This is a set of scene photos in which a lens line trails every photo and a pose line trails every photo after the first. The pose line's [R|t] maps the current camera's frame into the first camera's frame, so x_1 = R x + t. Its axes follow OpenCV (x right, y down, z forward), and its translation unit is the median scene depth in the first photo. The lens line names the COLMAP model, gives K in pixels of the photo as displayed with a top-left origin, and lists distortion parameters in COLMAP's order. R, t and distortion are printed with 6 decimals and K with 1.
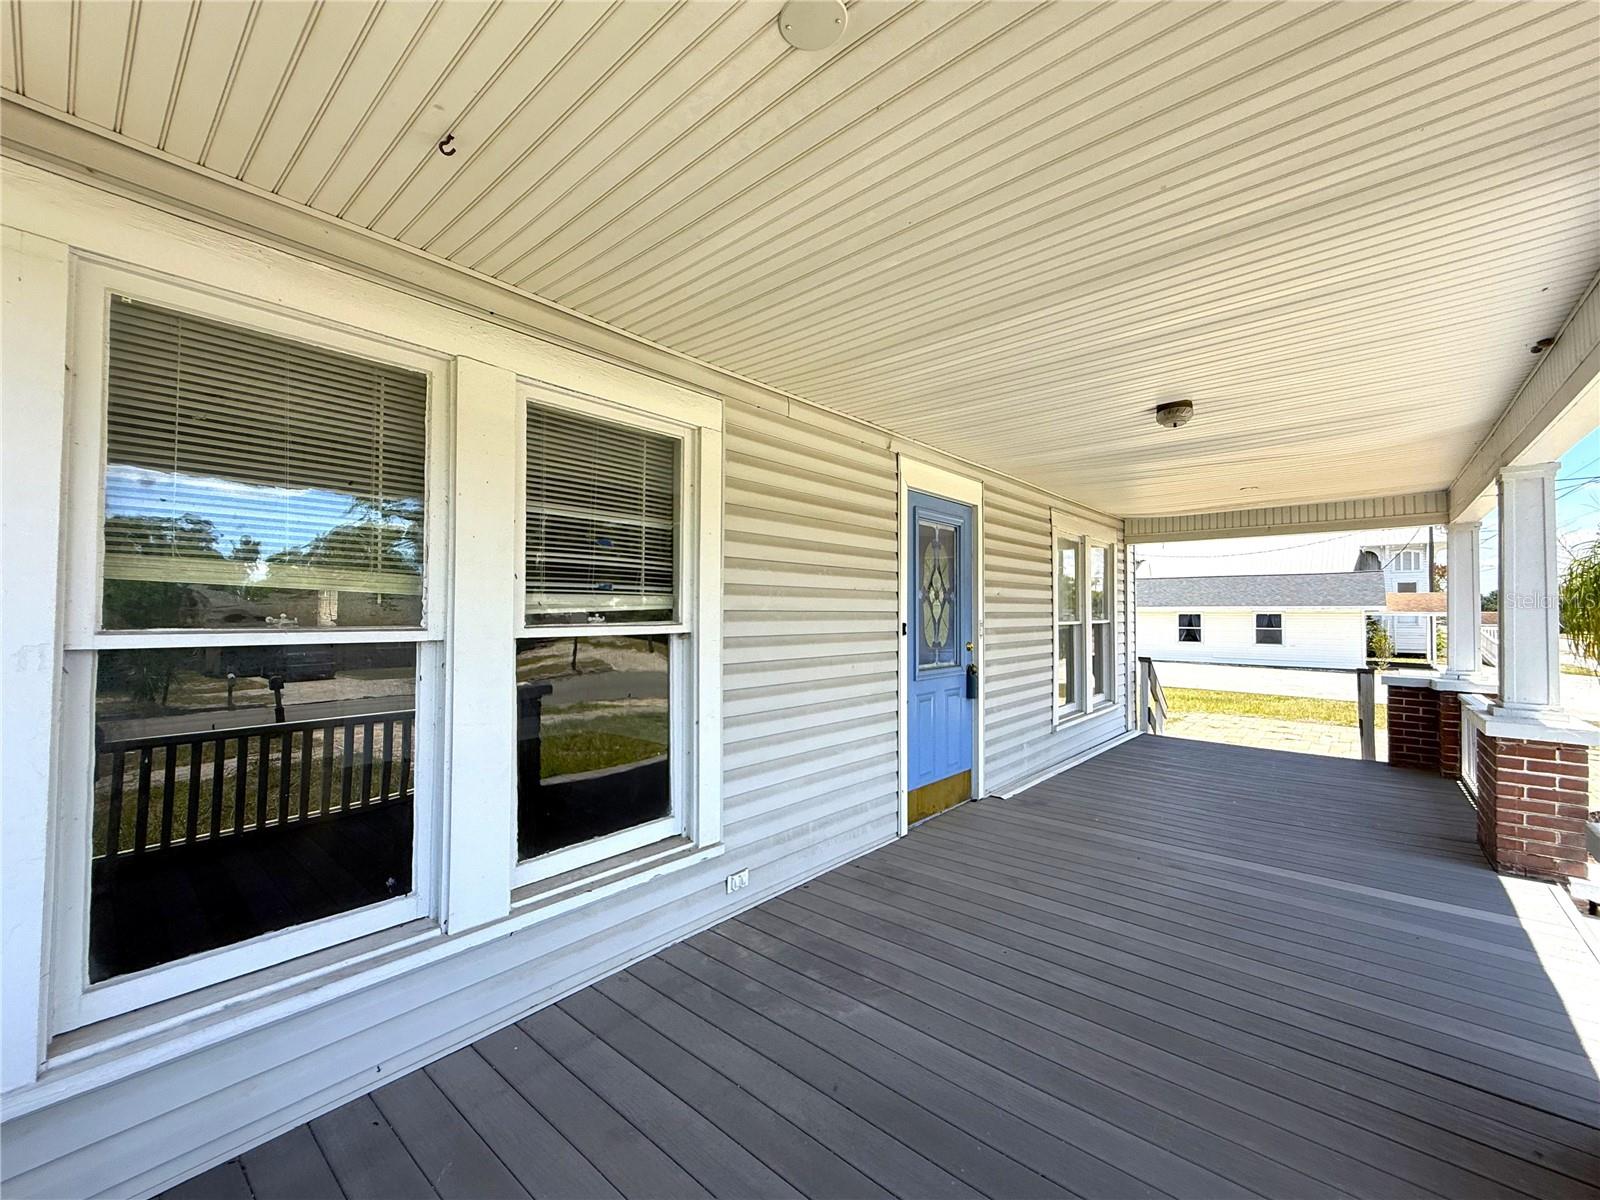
lens RADIAL K [[659.5, 0, 794.3], [0, 659.5, 597.7], [0, 0, 1]] dist [-0.001281, 0.001470]
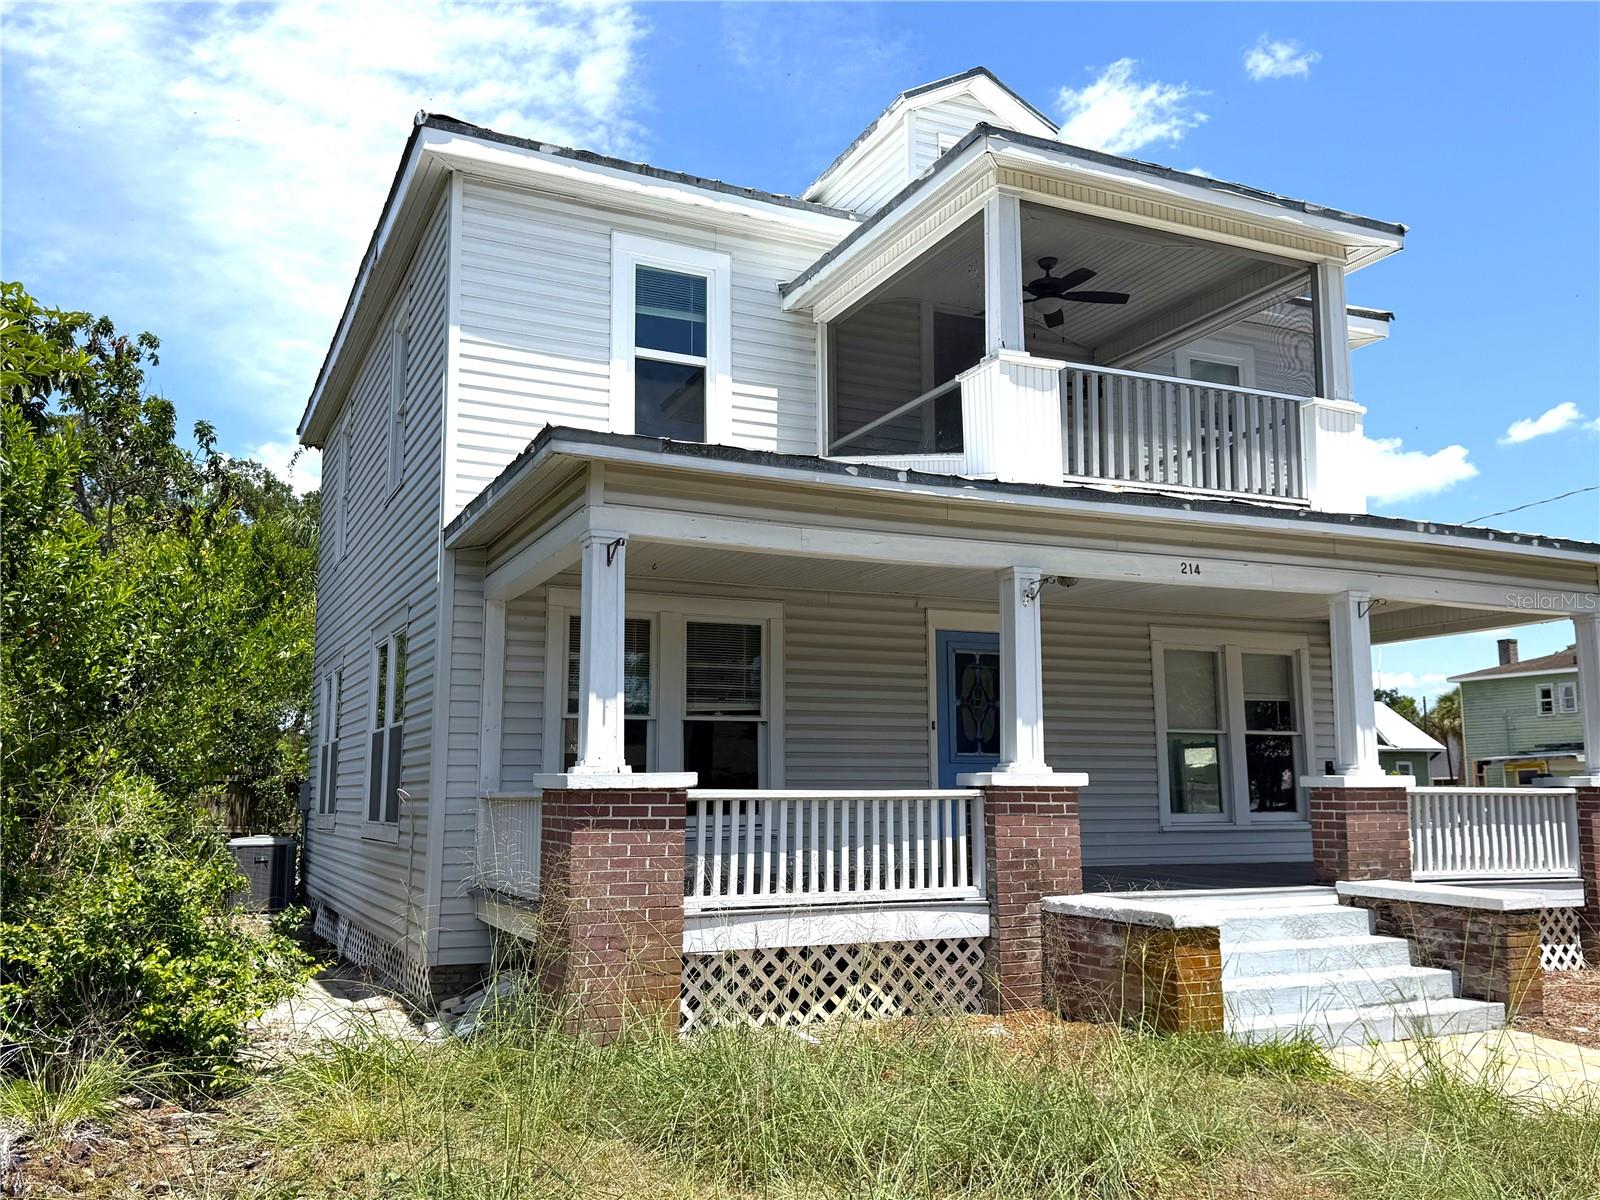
lens RADIAL K [[1293.2, 0, 787.6], [0, 1293.2, 604.6], [0, 0, 1]] dist [0.081461, -0.084956]
pose [[0.917116, -0.063322, -0.393560, 1.217929], [0.016614, 0.992516, -0.120975, 0.147808], [0.398275, 0.104410, 0.911304, -2.144384]]
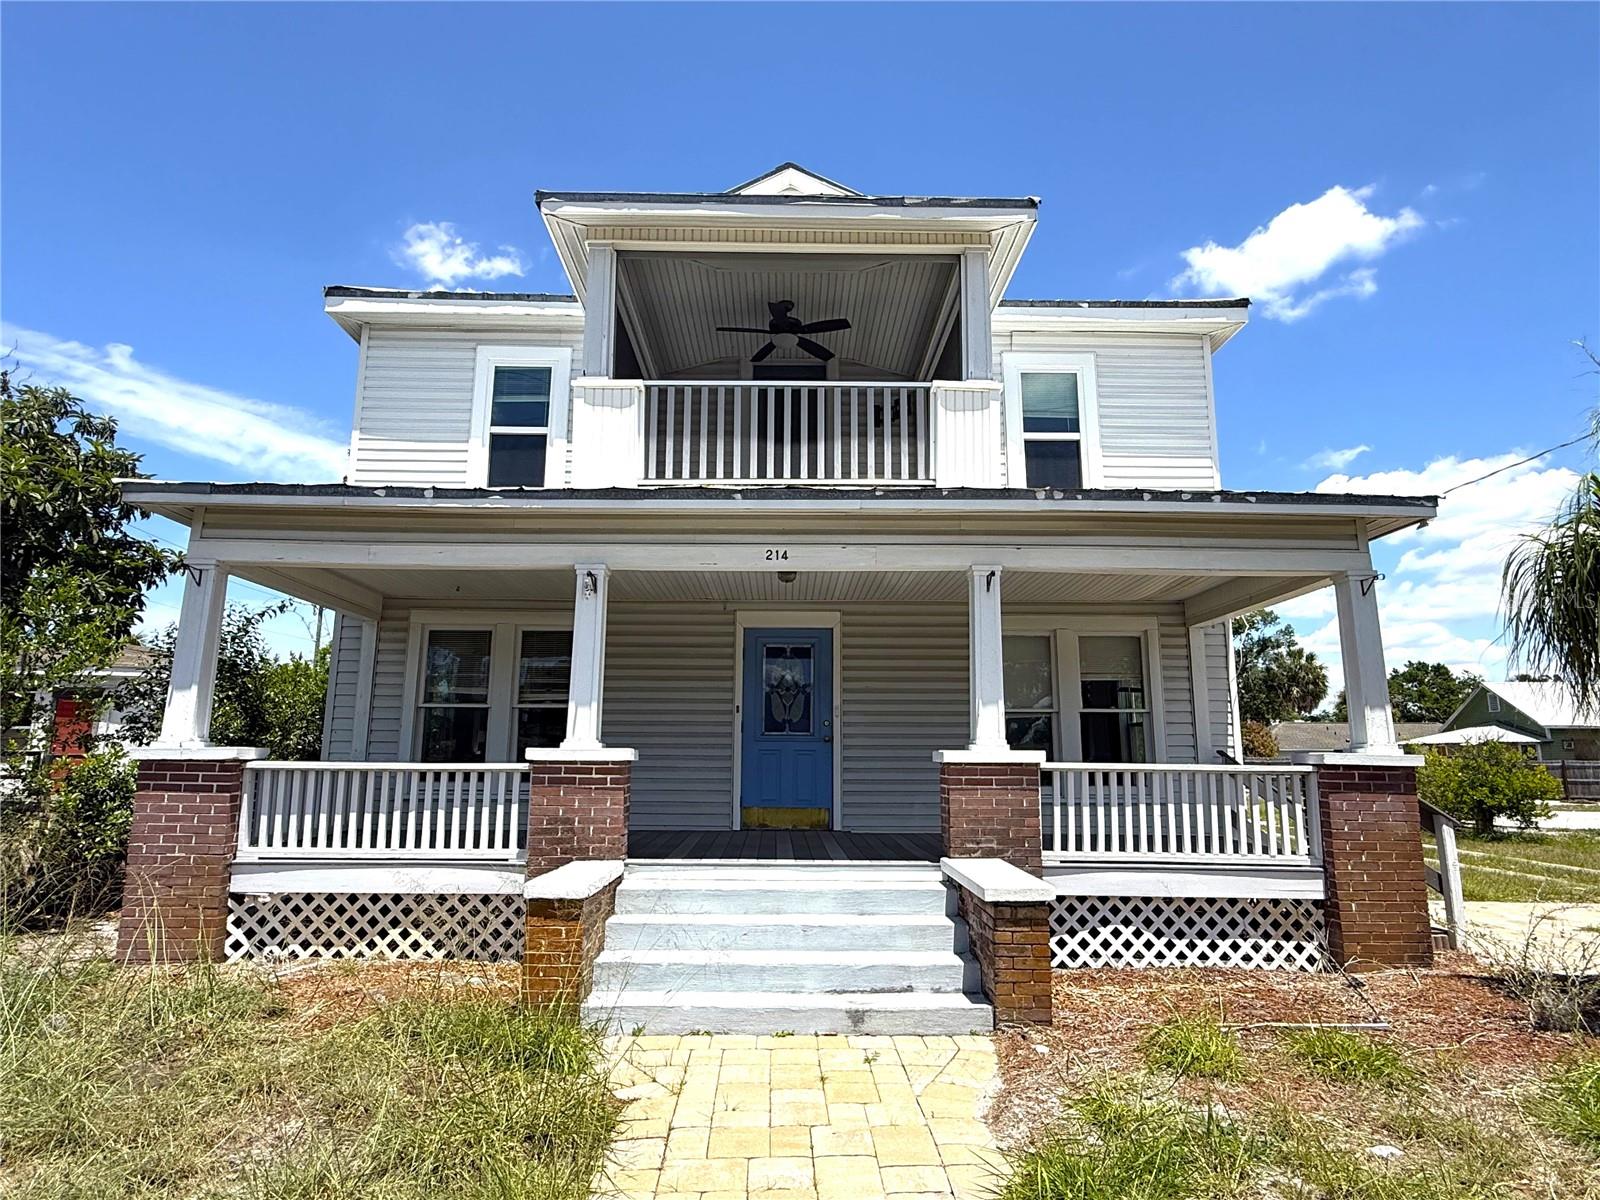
lens RADIAL K [[892.7, 0, 797.4], [0, 892.7, 603.8], [0, 0, 1]] dist [0.002148, 0.002905]
pose [[0.672080, -0.128641, -0.729219, 2.409401], [0.014345, 0.986871, -0.160873, 0.184208], [0.740340, 0.097659, 0.665102, -0.573382]]
